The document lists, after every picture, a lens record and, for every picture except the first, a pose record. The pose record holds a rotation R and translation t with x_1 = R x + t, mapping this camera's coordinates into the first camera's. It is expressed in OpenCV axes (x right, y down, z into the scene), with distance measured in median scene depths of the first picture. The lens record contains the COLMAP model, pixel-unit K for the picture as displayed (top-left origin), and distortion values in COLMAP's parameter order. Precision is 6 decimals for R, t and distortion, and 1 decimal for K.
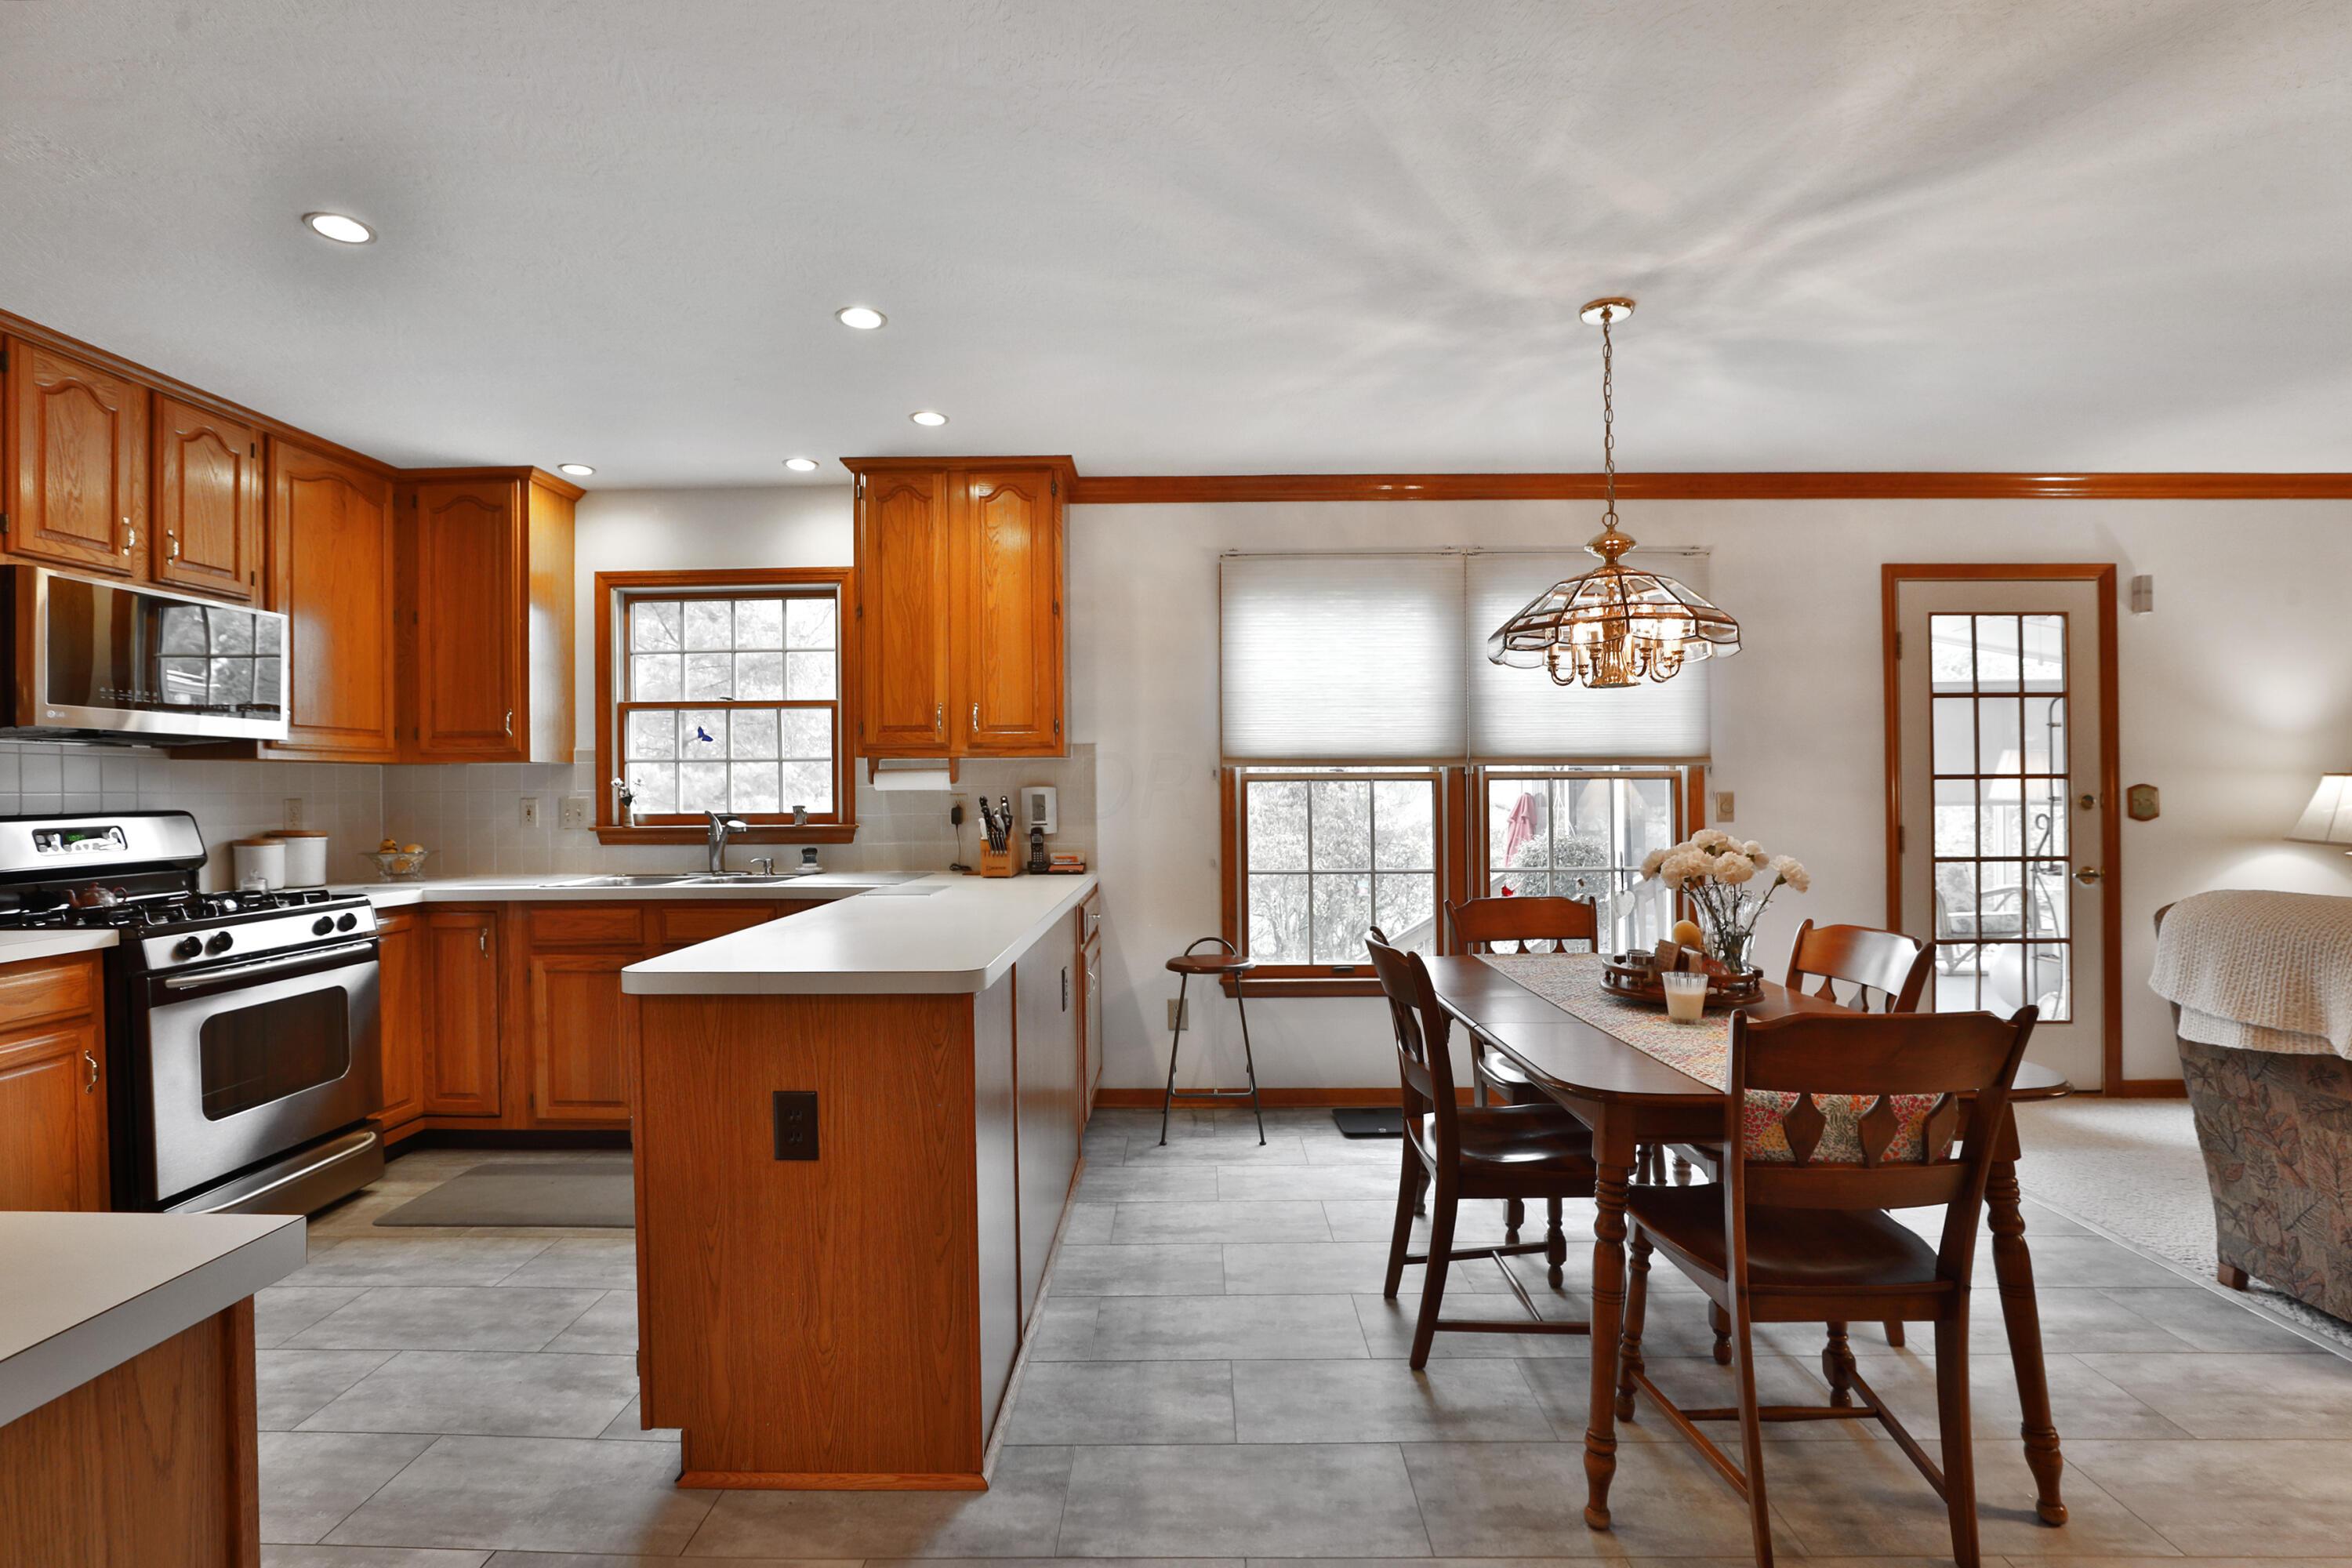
lens RADIAL K [[1097.4, 0, 1186.7], [0, 1097.4, 777.4], [0, 0, 1]] dist [-0.046074, 0.025808]
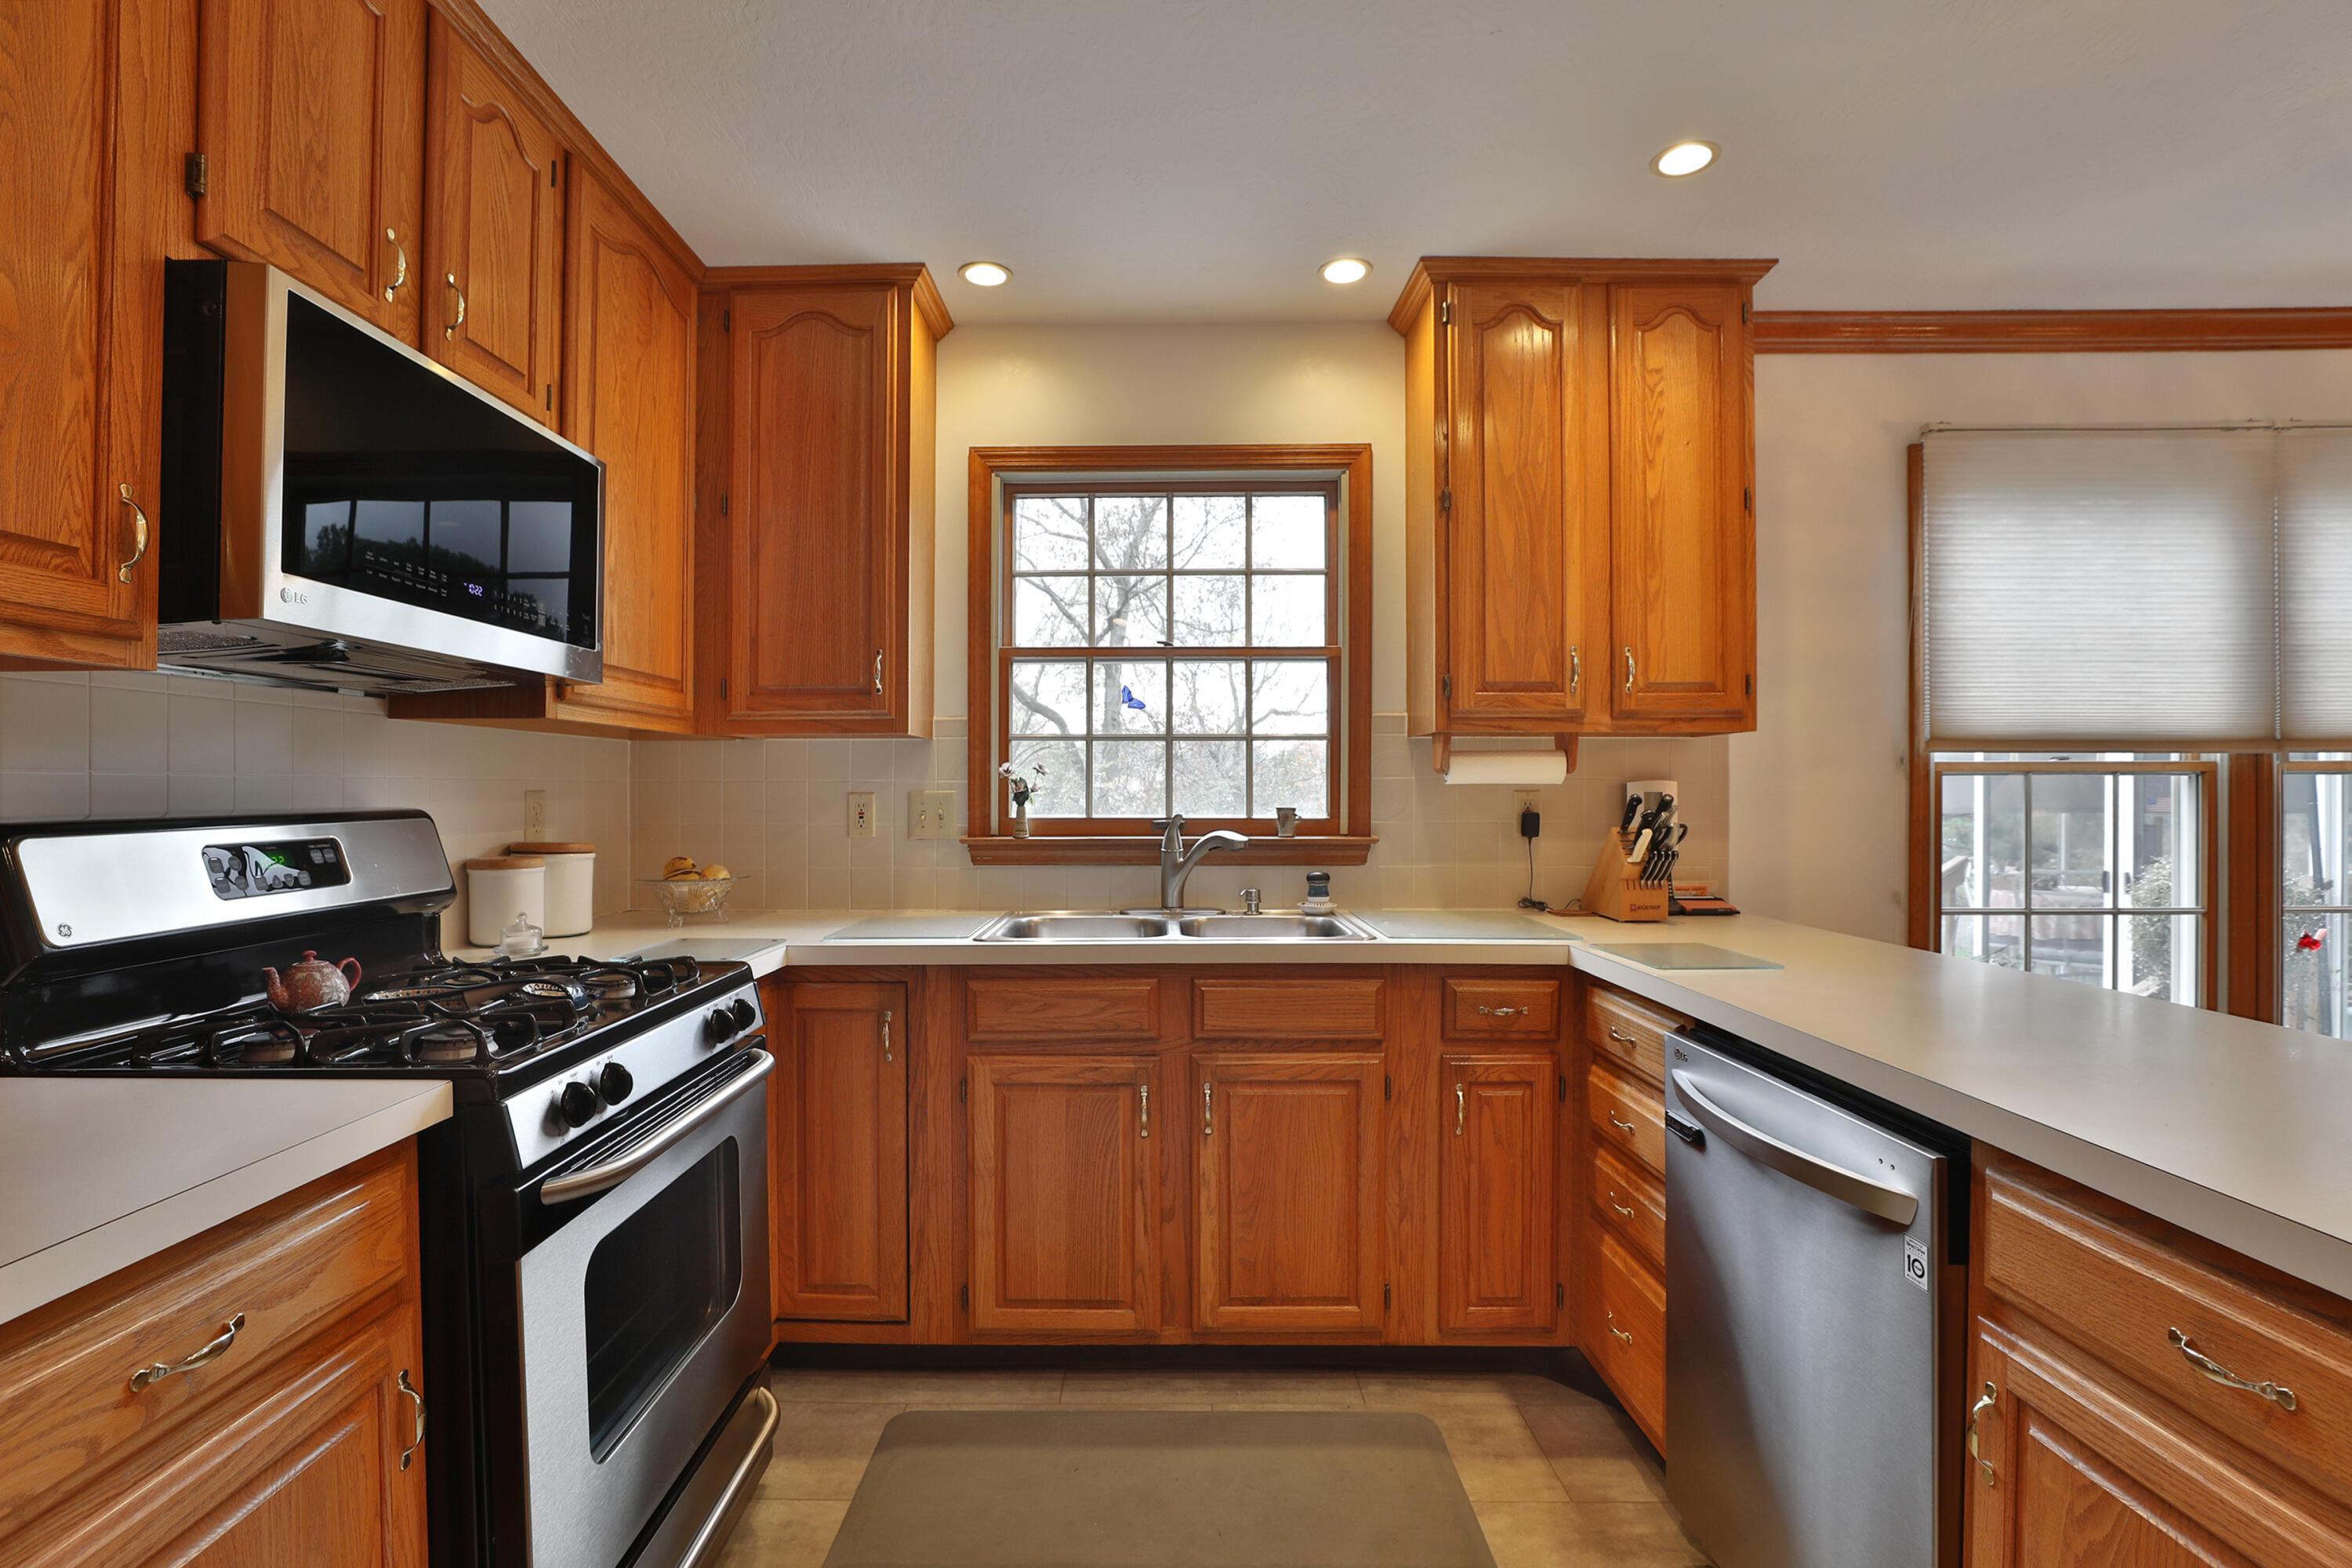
lens RADIAL K [[1105.2, 0, 1158.7], [0, 1105.2, 786.1], [0, 0, 1]] dist [-0.030276, 0.000362]
pose [[0.999977, 0.004156, -0.005386, -0.474879], [-0.004136, 0.999985, 0.003642, 0.012138], [0.005401, -0.003619, 0.999979, 0.375827]]
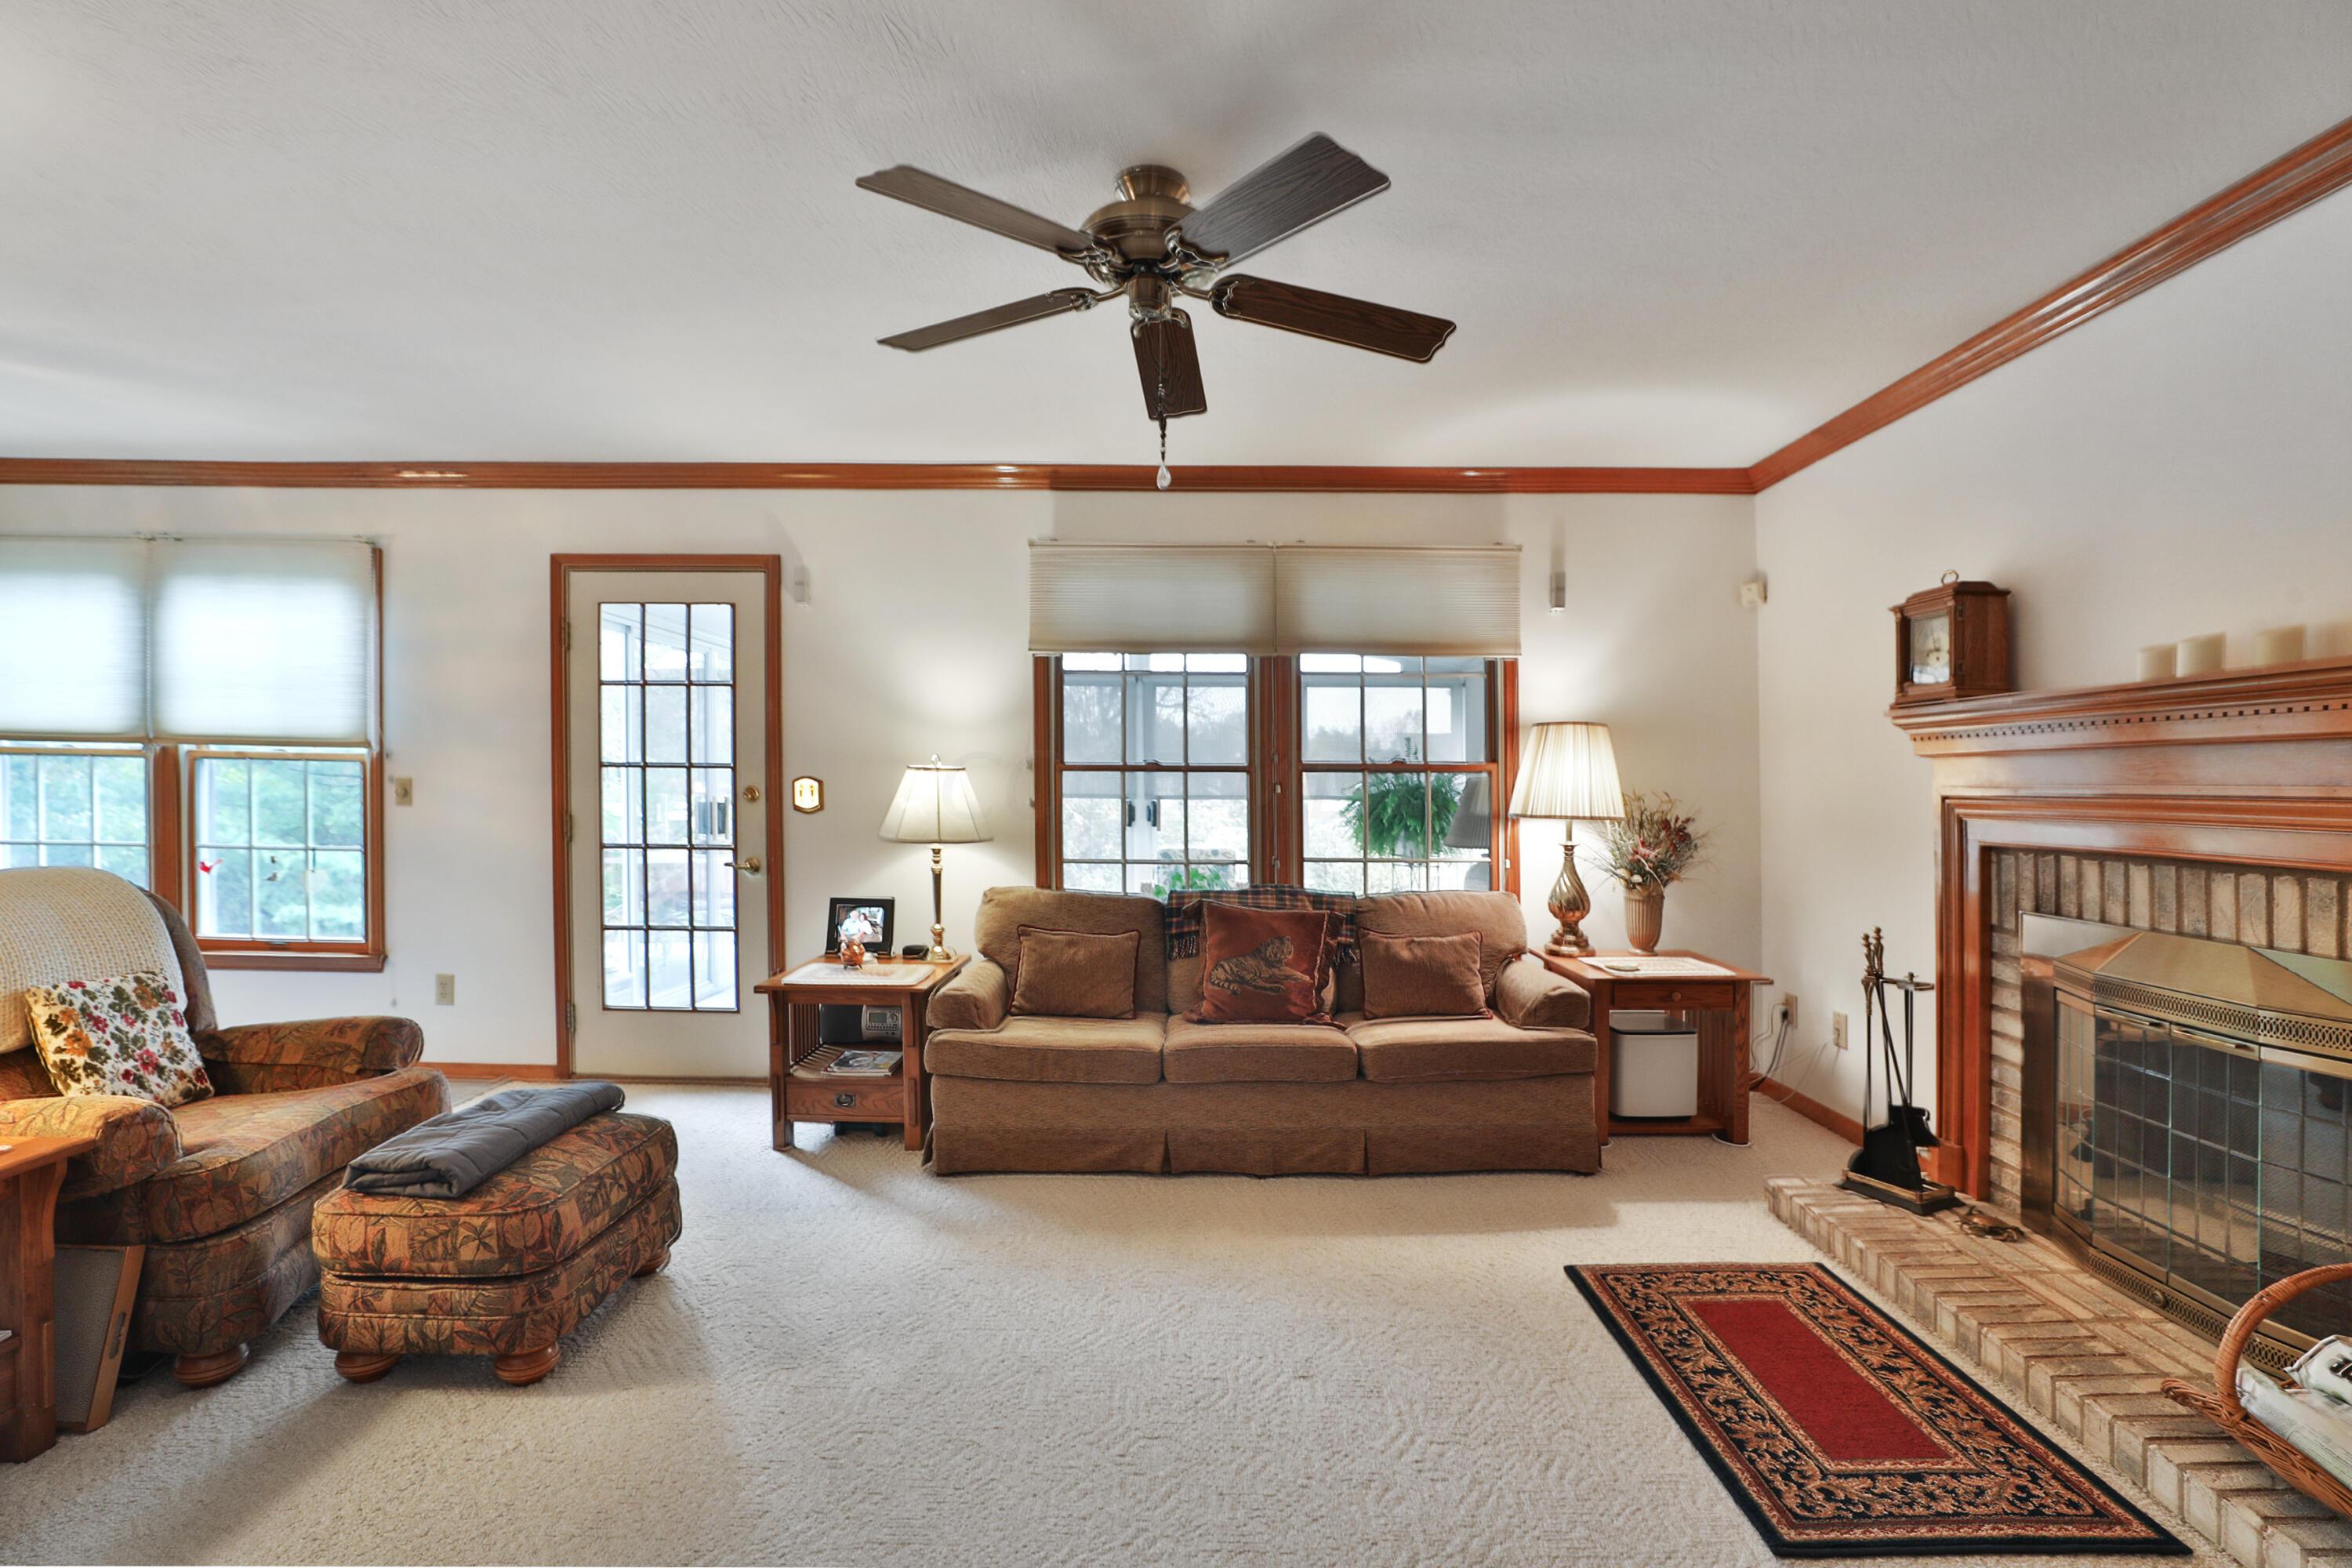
lens RADIAL K [[1091.3, 0, 1186.6], [0, 1091.3, 740.0], [0, 0, 1]] dist [-0.025071, -0.000204]
pose [[0.999822, 0.011615, 0.014898, 1.350371], [-0.011238, 0.999619, -0.025200, -0.003570], [-0.015186, 0.025028, 0.999571, -0.027954]]
